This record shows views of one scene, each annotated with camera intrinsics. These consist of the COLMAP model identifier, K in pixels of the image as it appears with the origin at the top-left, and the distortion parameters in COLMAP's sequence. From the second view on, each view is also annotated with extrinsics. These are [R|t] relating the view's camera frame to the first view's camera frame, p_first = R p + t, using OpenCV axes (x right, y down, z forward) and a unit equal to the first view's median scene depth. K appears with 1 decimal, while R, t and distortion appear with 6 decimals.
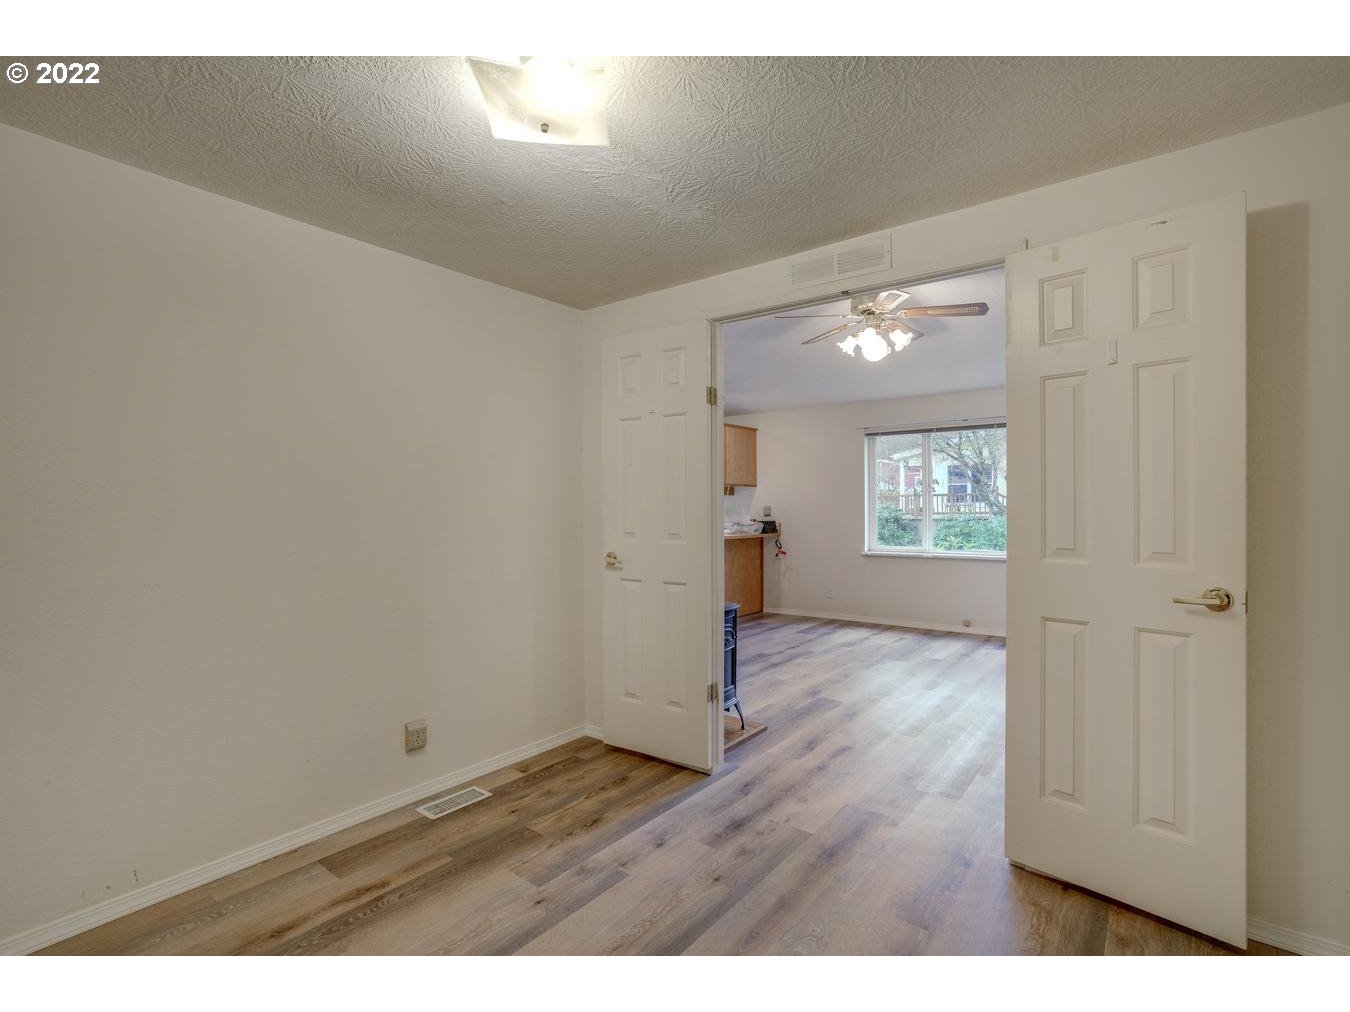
lens RADIAL K [[642.3, 0, 676.0], [0, 642.3, 480.7], [0, 0, 1]] dist [-0.036652, 0.018022]
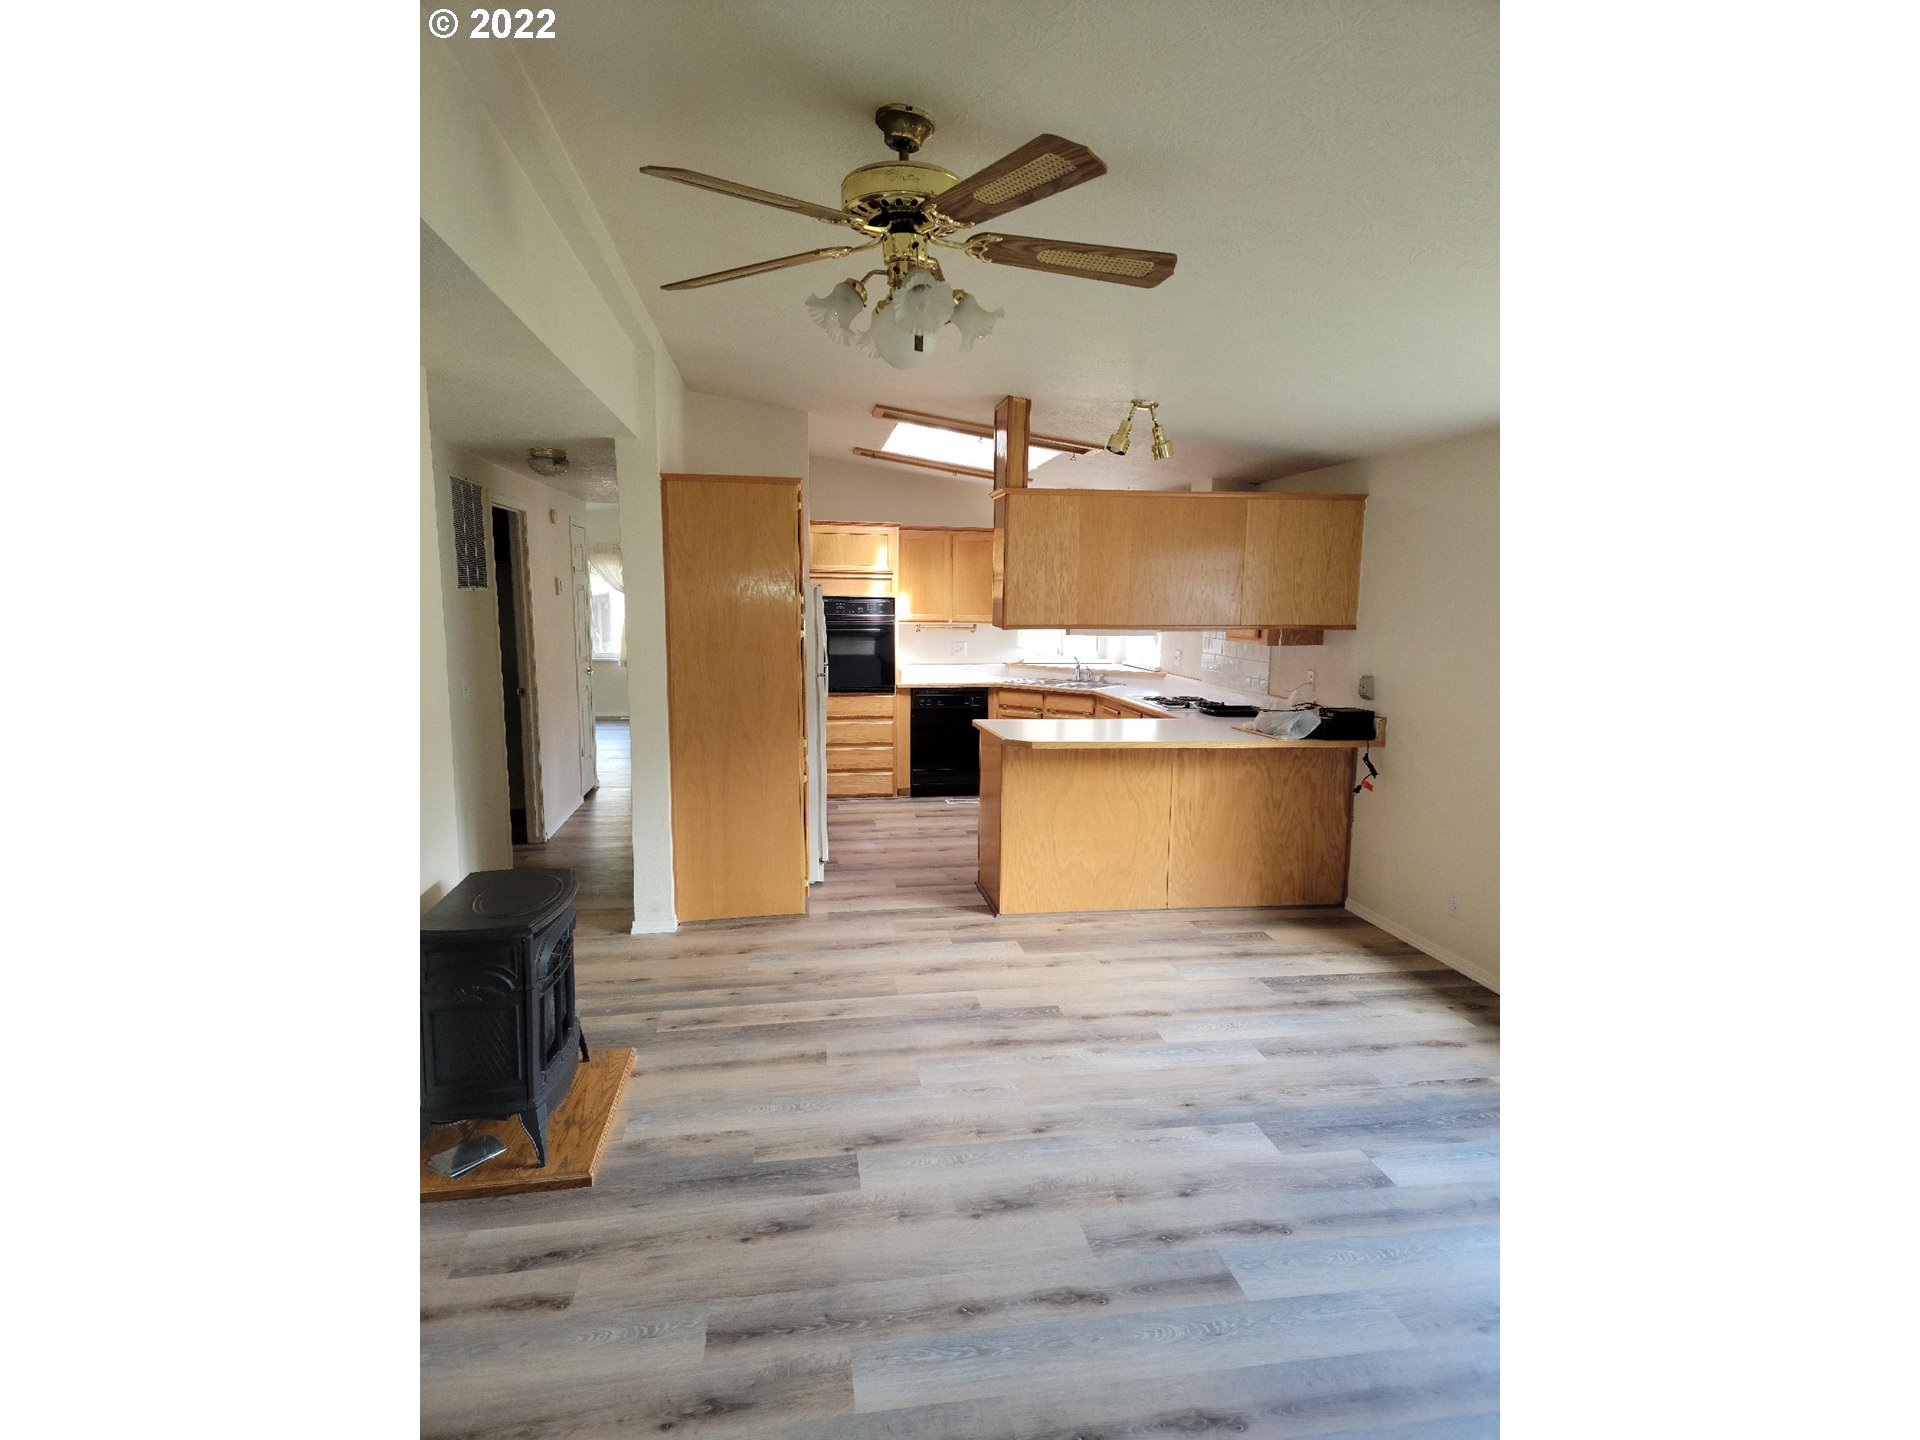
lens RADIAL K [[1004.7, 0, 960.0], [0, 1004.7, 720.0], [0, 0, 1]] dist [0.029681, 0.000257]
pose [[0.738994, 0.095763, -0.666871, 1.232083], [0.010843, 0.988027, 0.153896, -0.121179], [0.673625, -0.120959, 0.729108, 0.972015]]
